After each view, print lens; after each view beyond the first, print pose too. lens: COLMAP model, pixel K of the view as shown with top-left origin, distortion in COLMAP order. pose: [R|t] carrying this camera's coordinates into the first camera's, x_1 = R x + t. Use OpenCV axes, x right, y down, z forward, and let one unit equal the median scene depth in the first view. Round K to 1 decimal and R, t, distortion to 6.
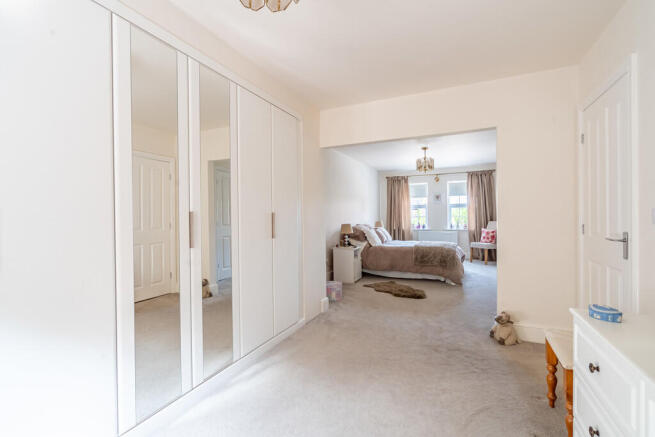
lens RADIAL K [[302.4, 0, 327.8], [0, 302.4, 218.4], [0, 0, 1]] dist [0.005445, -0.000240]
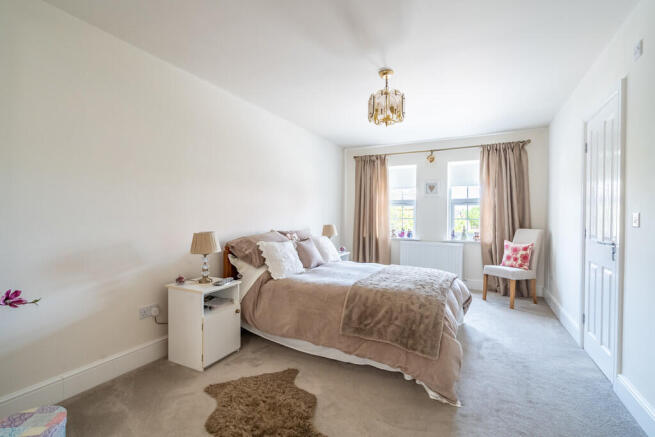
lens RADIAL K [[302.4, 0, 325.5], [0, 302.4, 218.2], [0, 0, 1]] dist [0.005445, -0.000240]
pose [[0.998571, 0.018789, -0.050020, 0.190166], [-0.018725, 0.999823, 0.001746, -0.004770], [0.050044, -0.000806, 0.998747, 0.394504]]
